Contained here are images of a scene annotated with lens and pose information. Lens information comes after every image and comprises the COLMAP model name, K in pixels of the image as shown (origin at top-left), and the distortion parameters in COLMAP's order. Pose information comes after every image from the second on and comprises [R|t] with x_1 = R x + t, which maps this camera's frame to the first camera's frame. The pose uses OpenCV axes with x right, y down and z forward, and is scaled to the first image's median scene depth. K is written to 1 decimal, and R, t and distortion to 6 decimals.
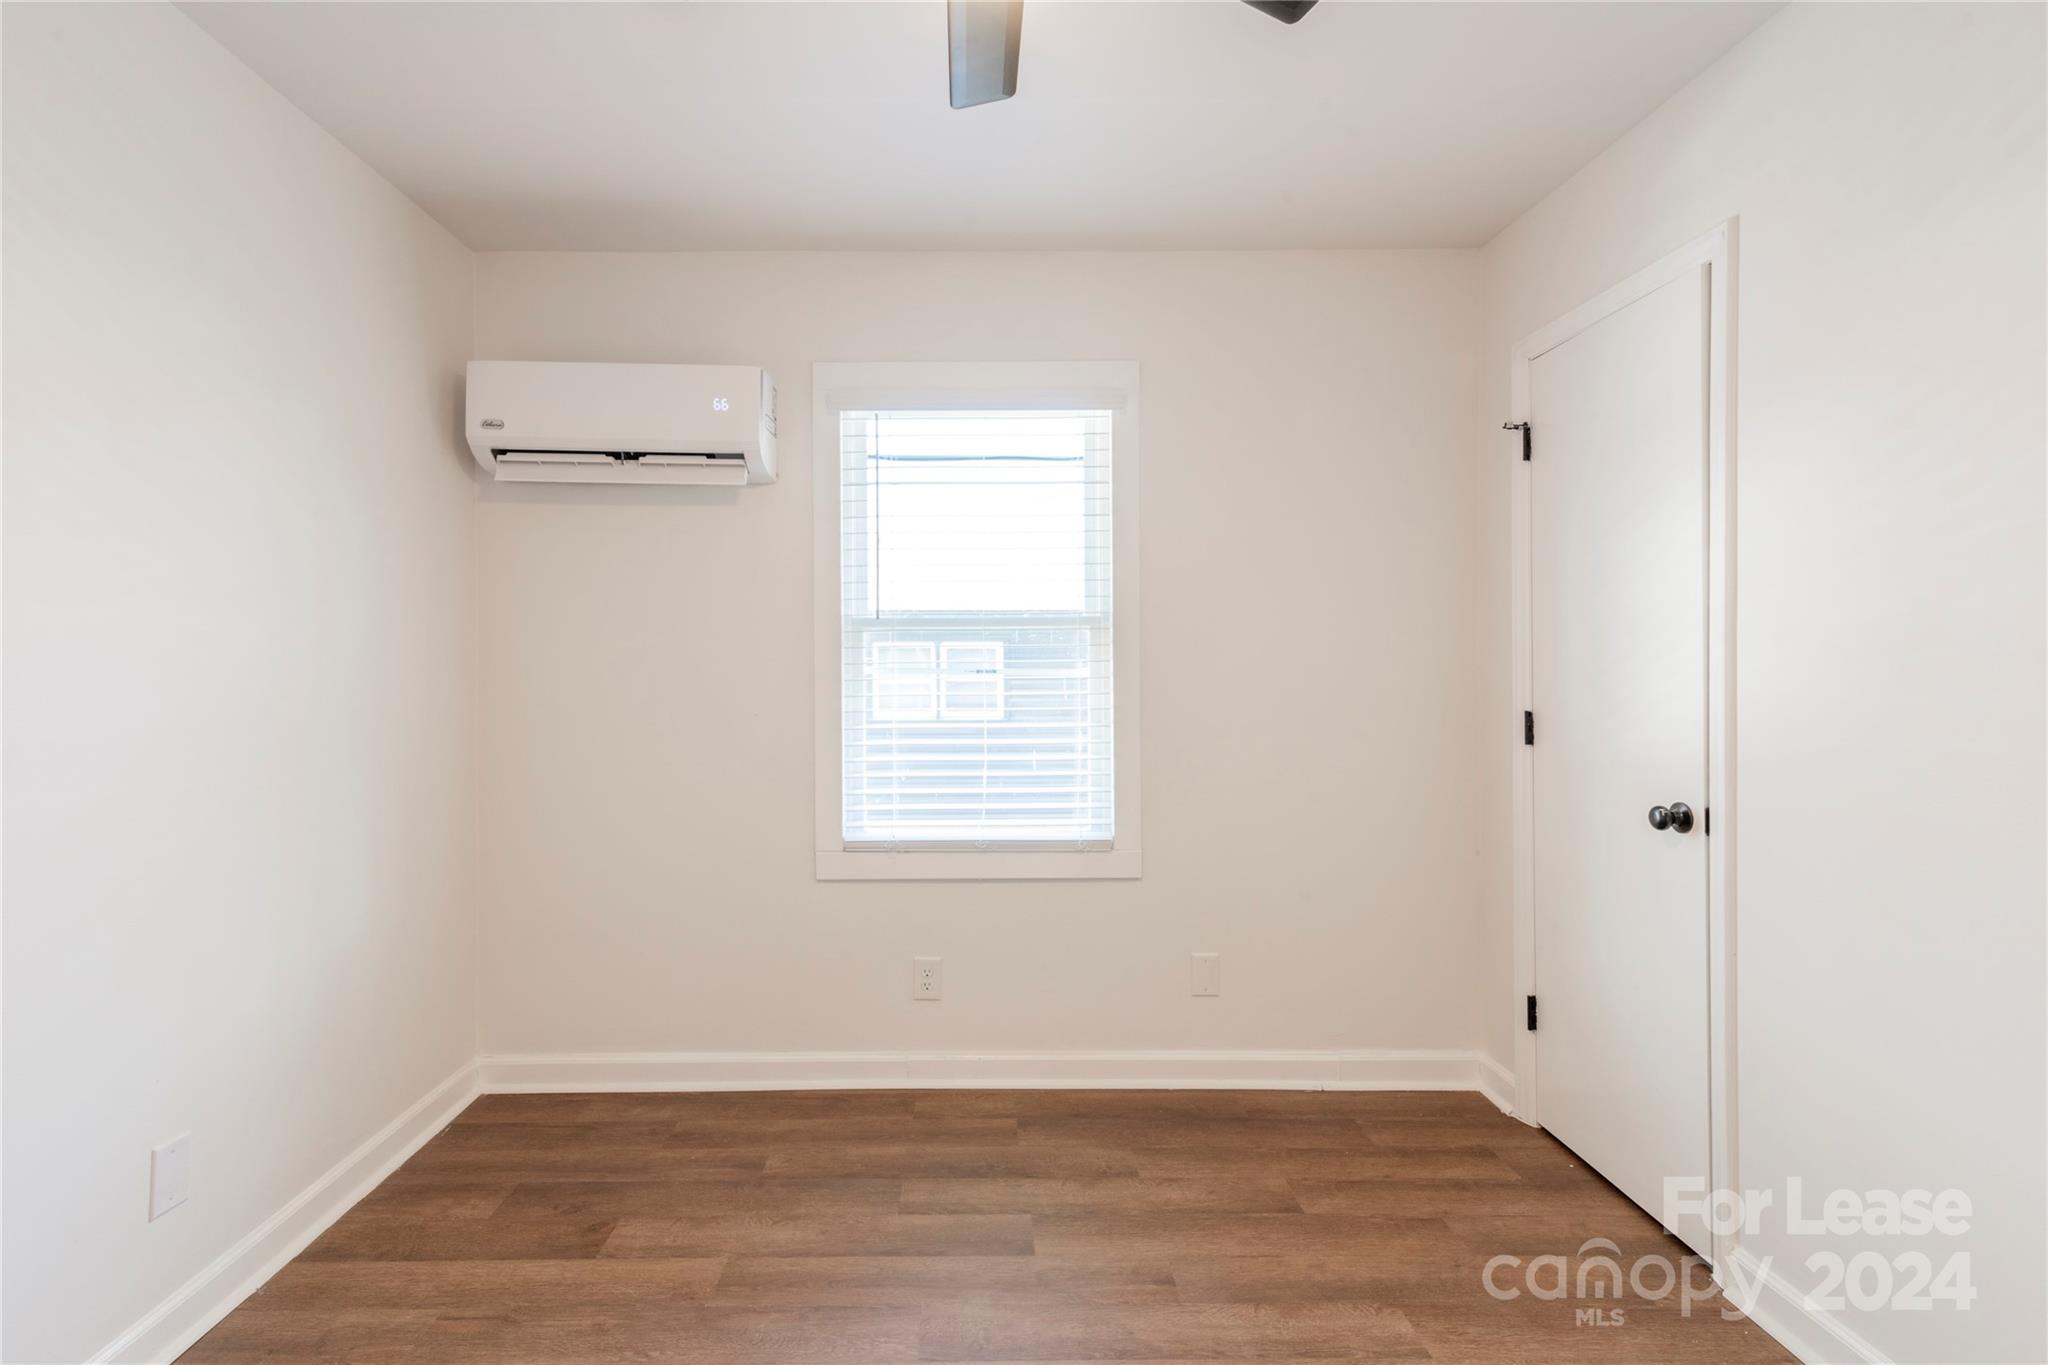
lens RADIAL K [[961.8, 0, 970.6], [0, 961.8, 659.9], [0, 0, 1]] dist [0.025856, -0.002548]
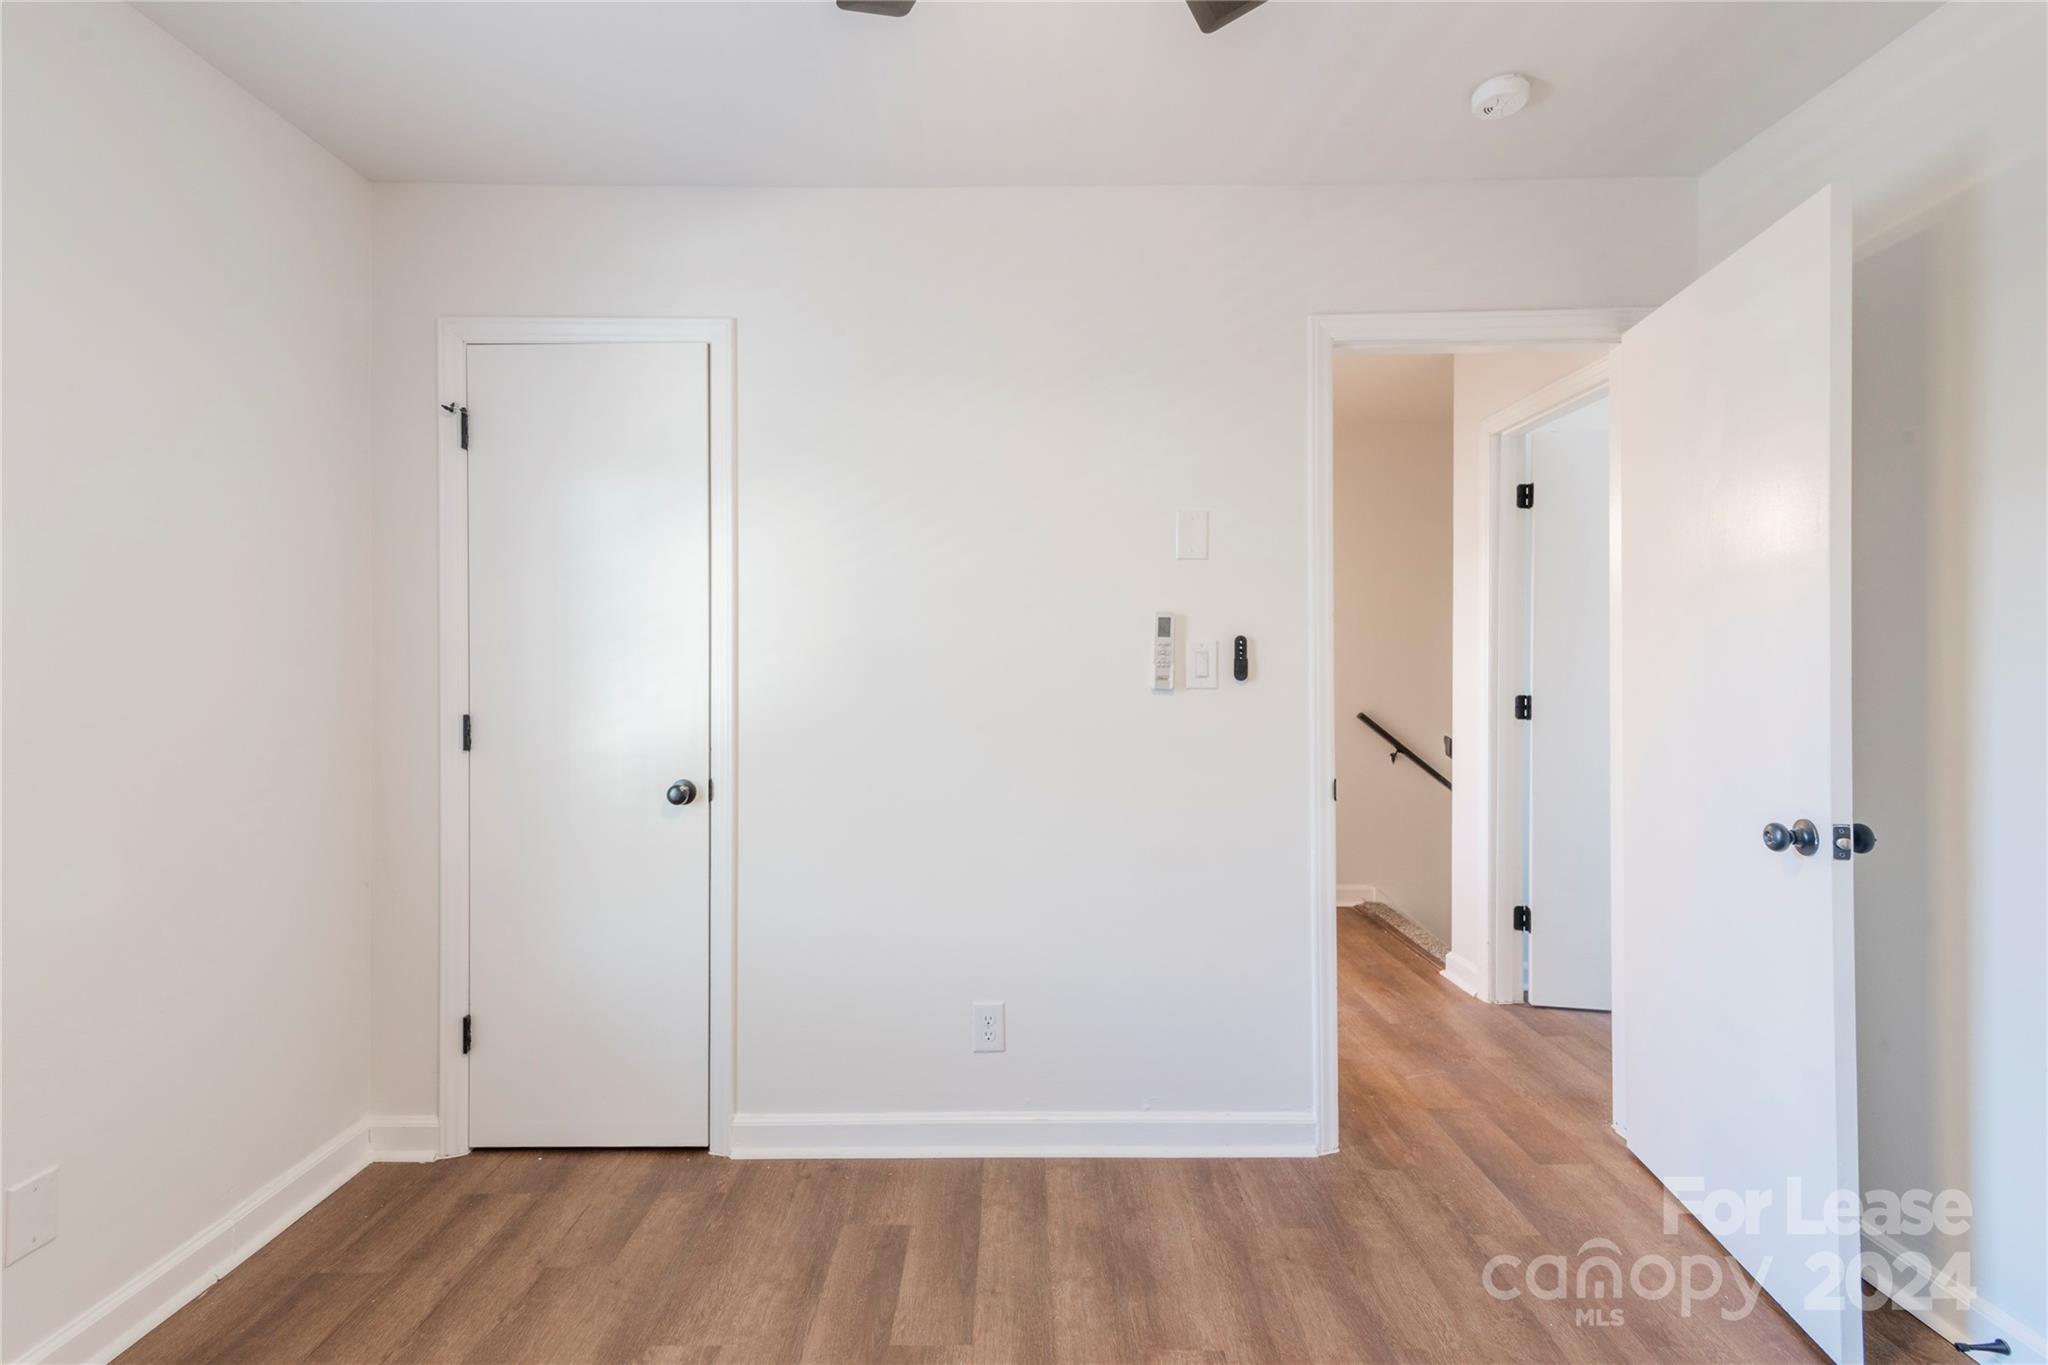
lens RADIAL K [[961.8, 0, 1014.7], [0, 961.8, 660.2], [0, 0, 1]] dist [0.025856, -0.002548]
pose [[0.015154, 0.004068, 0.999877, -0.382136], [-0.001281, 0.999991, -0.004049, 0.002523], [-0.999884, -0.001220, 0.015159, 0.479809]]
